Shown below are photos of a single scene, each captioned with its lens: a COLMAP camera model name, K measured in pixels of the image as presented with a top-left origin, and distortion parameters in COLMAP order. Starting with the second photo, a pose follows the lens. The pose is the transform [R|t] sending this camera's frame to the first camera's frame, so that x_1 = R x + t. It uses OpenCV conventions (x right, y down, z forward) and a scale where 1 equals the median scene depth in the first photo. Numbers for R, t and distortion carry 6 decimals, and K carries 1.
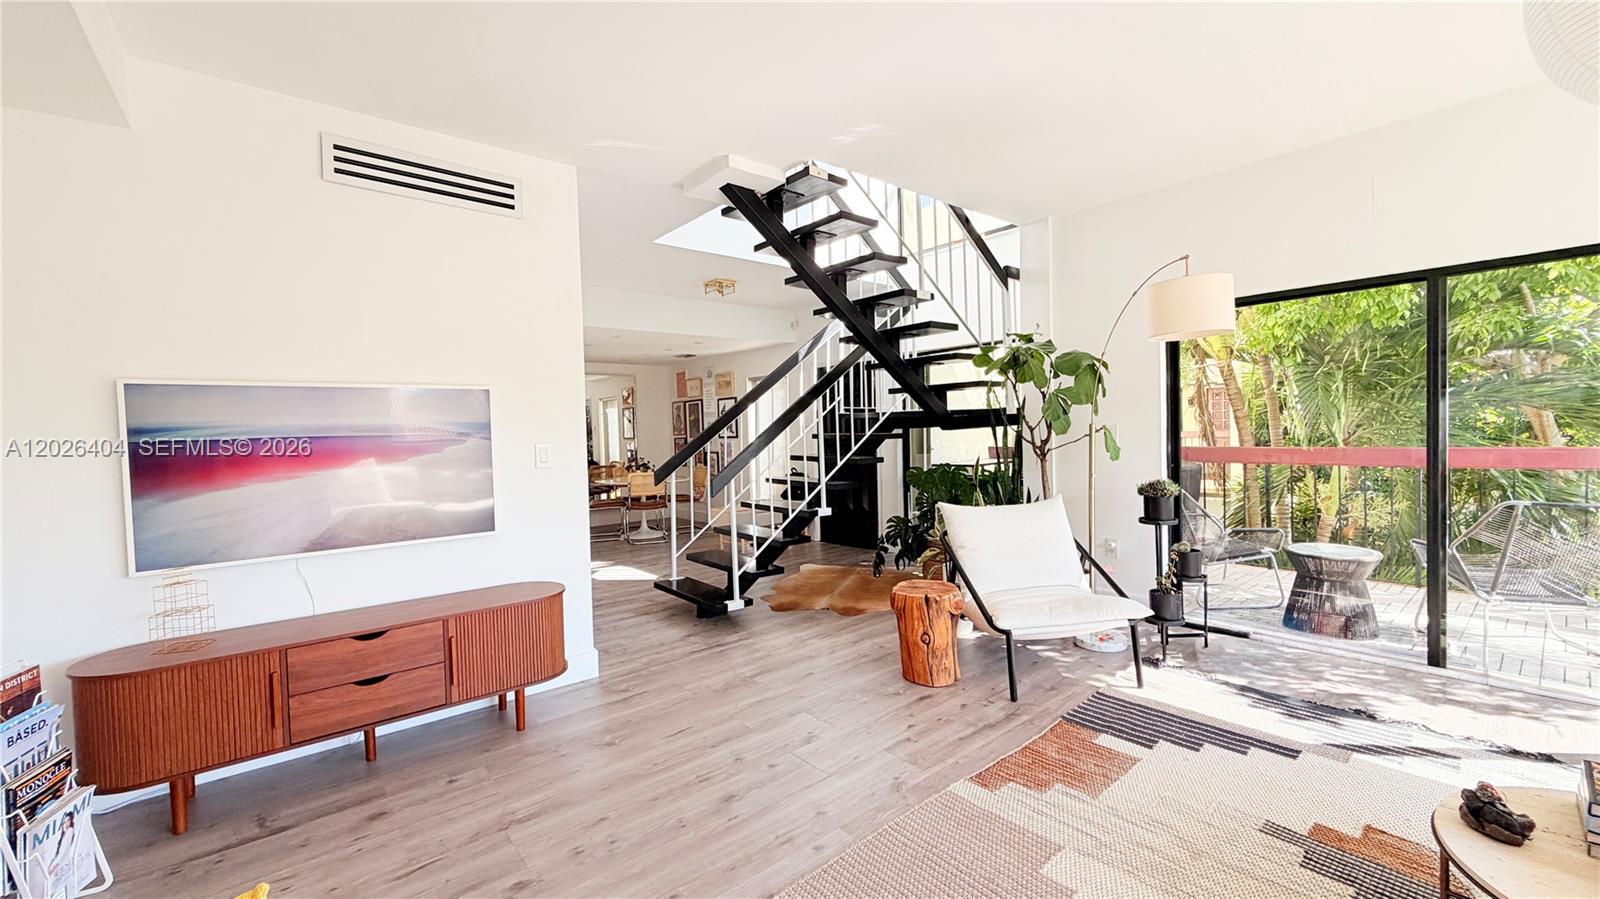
lens RADIAL K [[633.9, 0, 792.7], [0, 633.9, 447.5], [0, 0, 1]] dist [-0.008098, 0.001812]
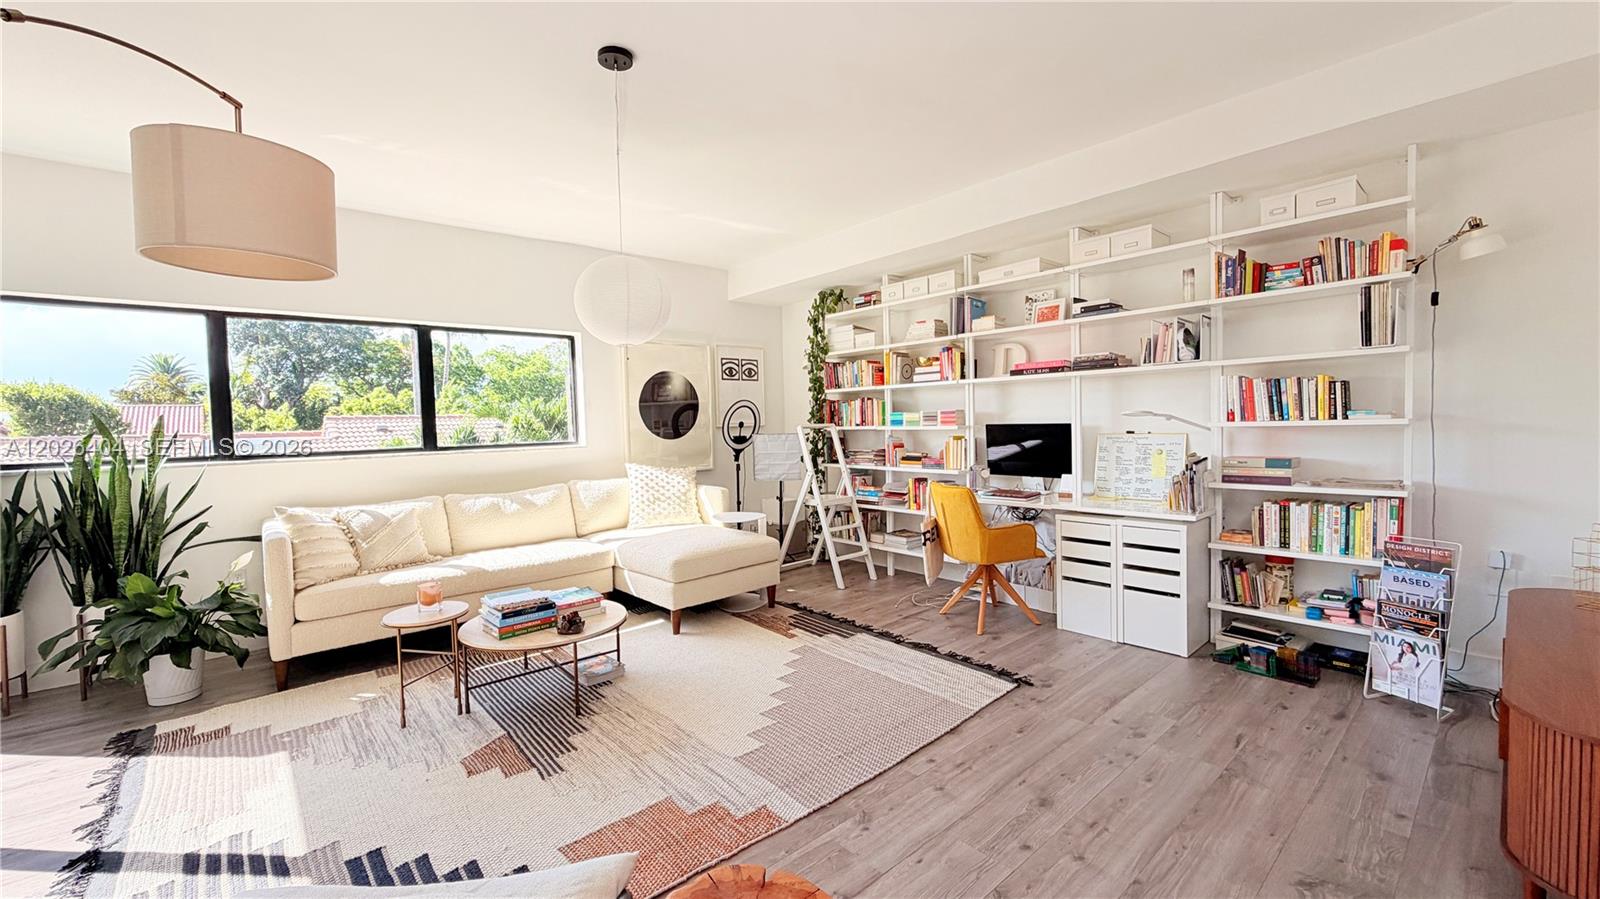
lens RADIAL K [[633.9, 0, 796.5], [0, 633.9, 445.8], [0, 0, 1]] dist [-0.008098, 0.001812]
pose [[-0.997623, 0.056853, -0.038942, 0.161163], [0.054074, 0.996147, 0.069038, -0.034291], [0.042717, 0.066768, -0.996854, 1.116766]]
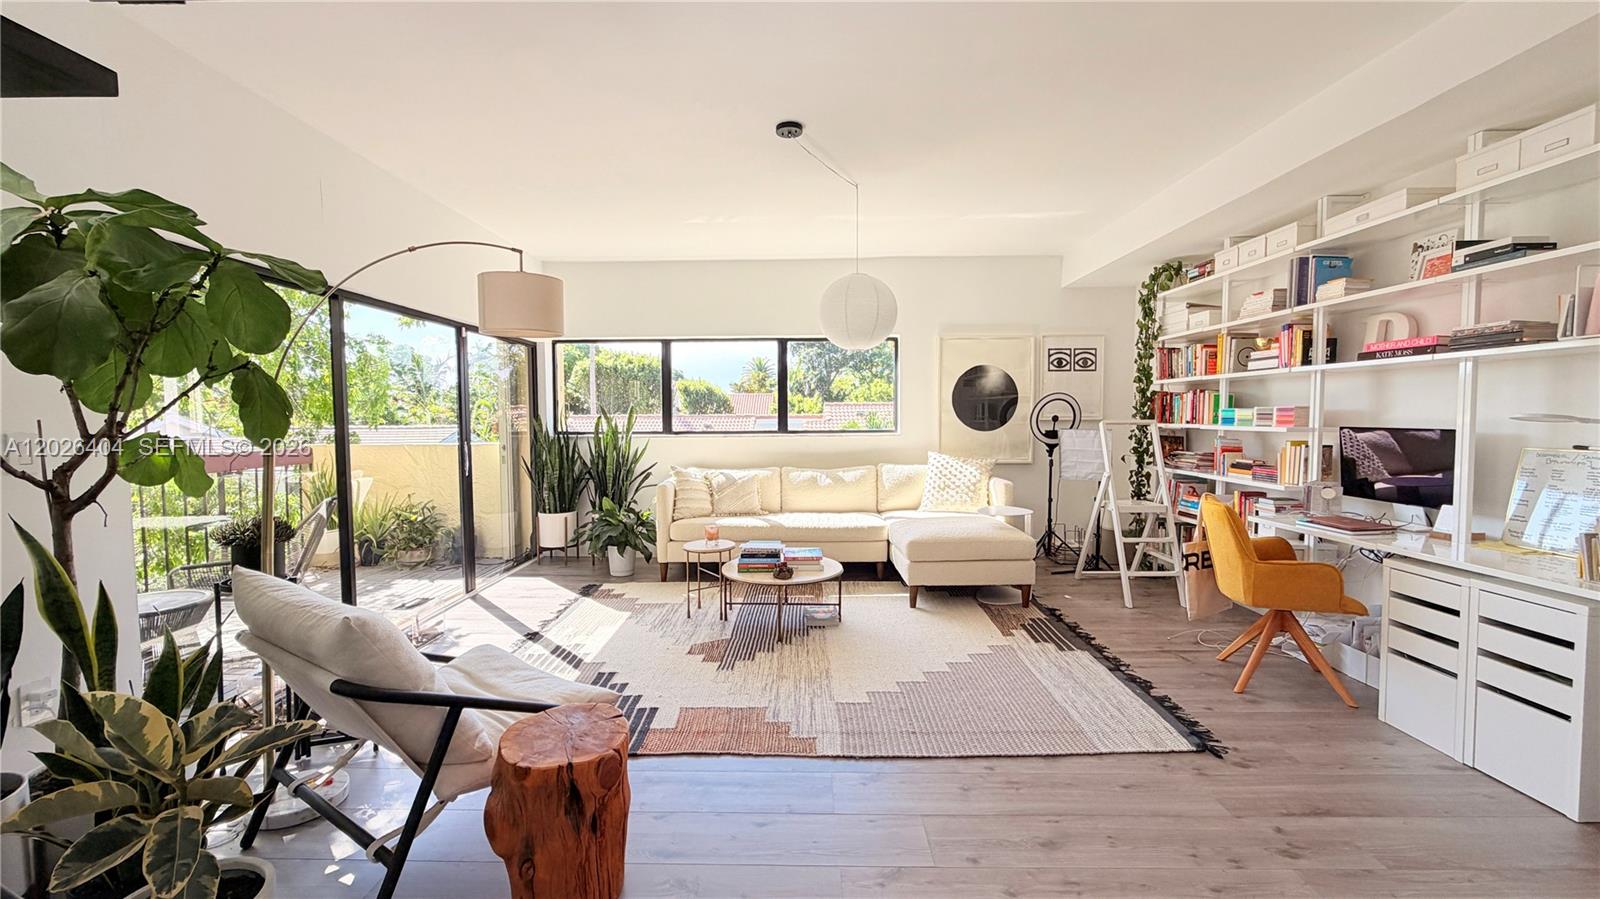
lens RADIAL K [[633.9, 0, 795.2], [0, 633.9, 445.6], [0, 0, 1]] dist [-0.008098, 0.001812]
pose [[-0.766588, 0.005114, 0.642119, -0.231217], [0.048059, 0.997621, 0.049430, -0.025587], [-0.640339, 0.068753, -0.765009, 1.088776]]
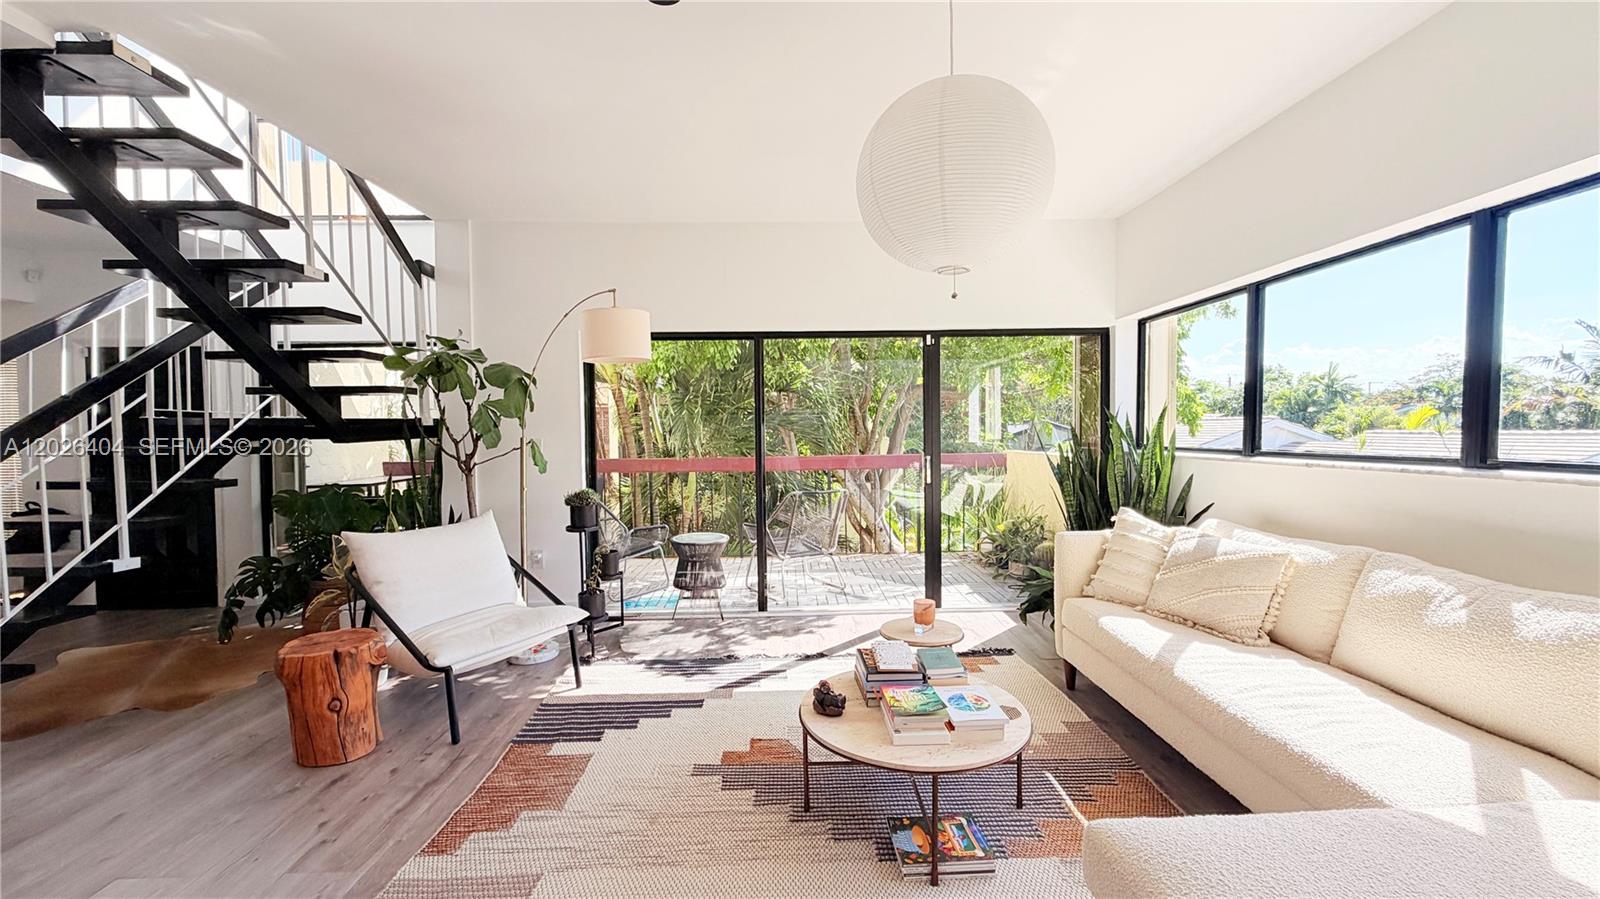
lens RADIAL K [[633.9, 0, 795.6], [0, 633.9, 447.4], [0, 0, 1]] dist [-0.008098, 0.001812]
pose [[0.616717, 0.000389, 0.787185, -0.047435], [0.016827, 0.999765, -0.013677, -0.000797], [-0.787005, 0.021681, 0.616566, 0.041566]]
